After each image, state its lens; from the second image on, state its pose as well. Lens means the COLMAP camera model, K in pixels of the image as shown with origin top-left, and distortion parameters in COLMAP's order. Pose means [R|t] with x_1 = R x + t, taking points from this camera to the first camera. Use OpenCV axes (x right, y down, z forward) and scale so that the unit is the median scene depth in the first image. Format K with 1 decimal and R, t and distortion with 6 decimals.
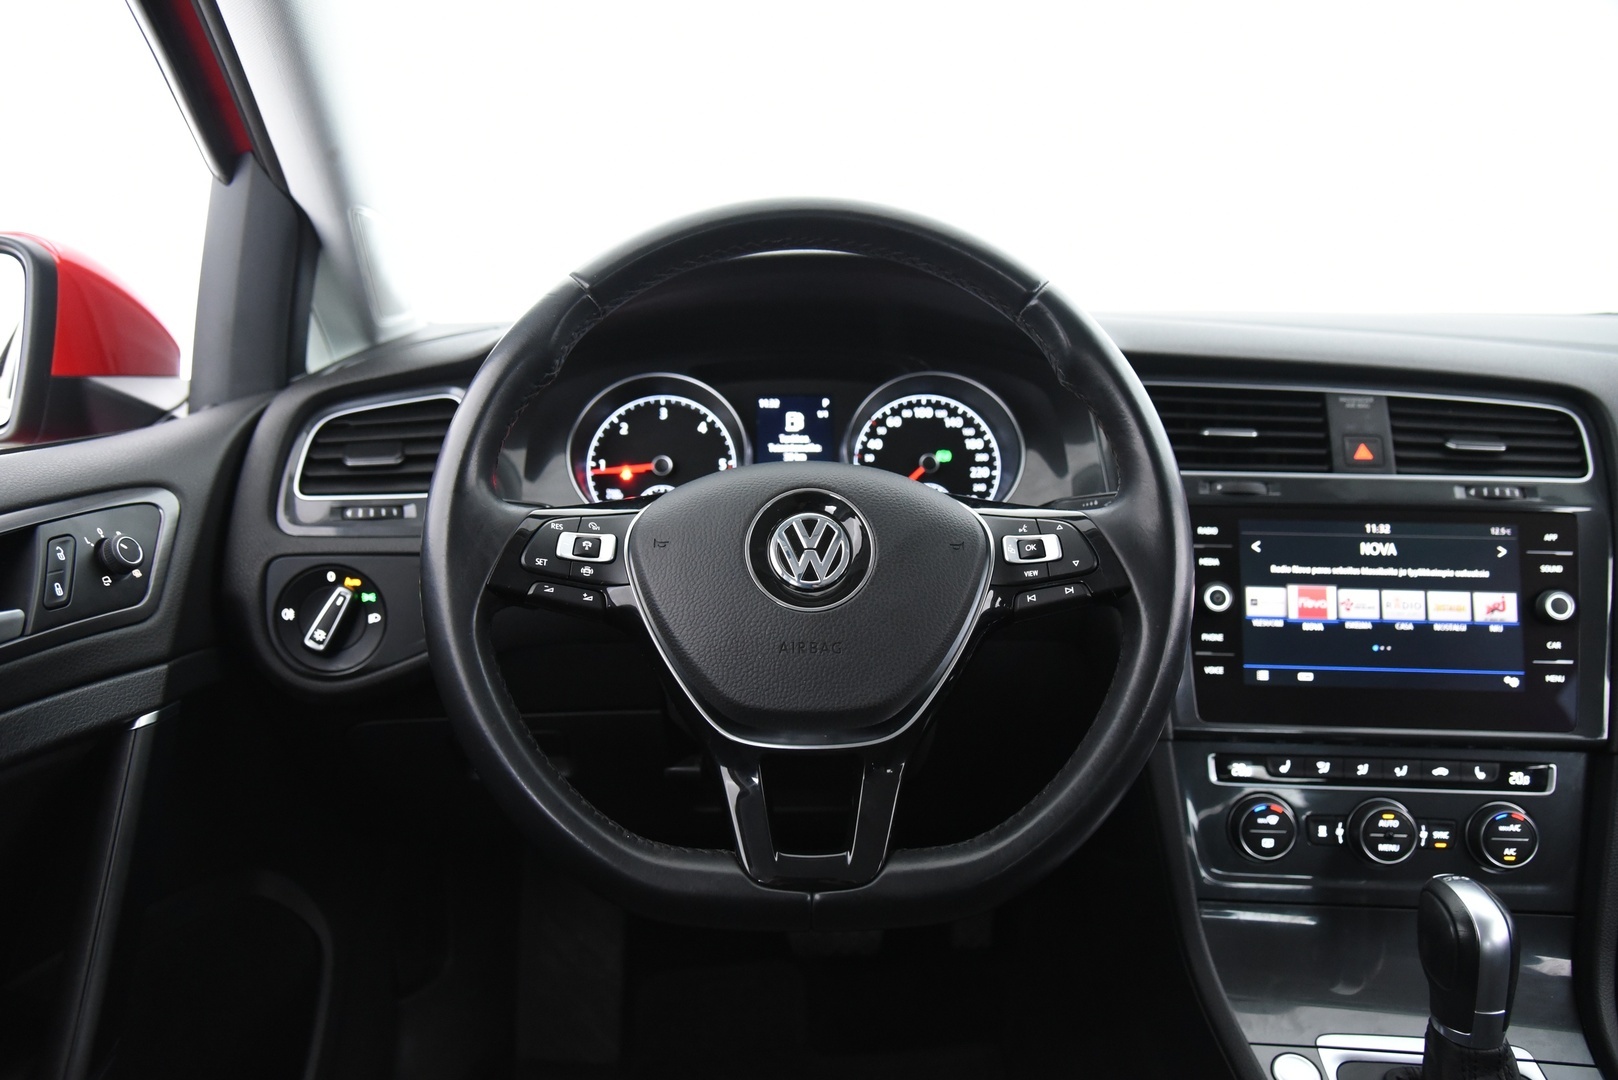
lens RADIAL K [[1165.8, 0, 809.0], [0, 1165.8, 540.0], [0, 0, 1]] dist [-0.097849, 0.061263]
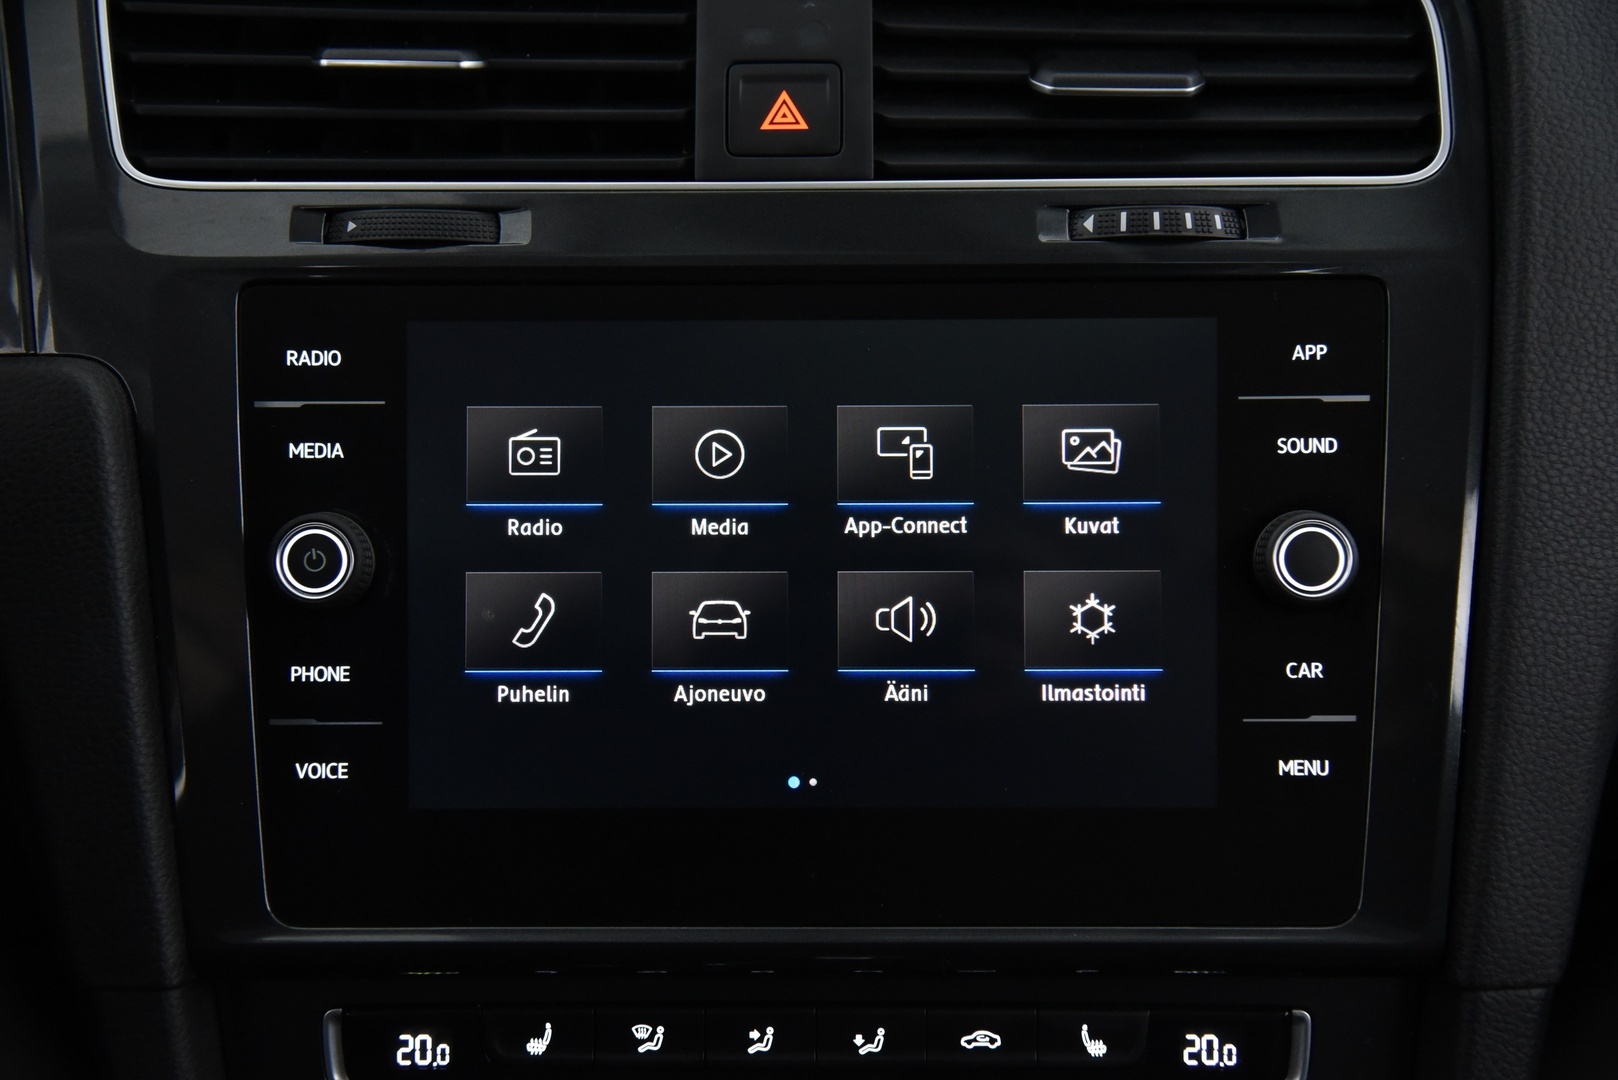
lens RADIAL K [[1958.0, 0, 809.0], [0, 1958.0, 540.0], [0, 0, 1]] dist [0.065625, 0.055502]
pose [[0.995201, -0.039483, 0.089530, 0.442788], [0.028662, 0.992470, 0.119085, -0.020468], [-0.093558, -0.115948, 0.988839, 0.414145]]
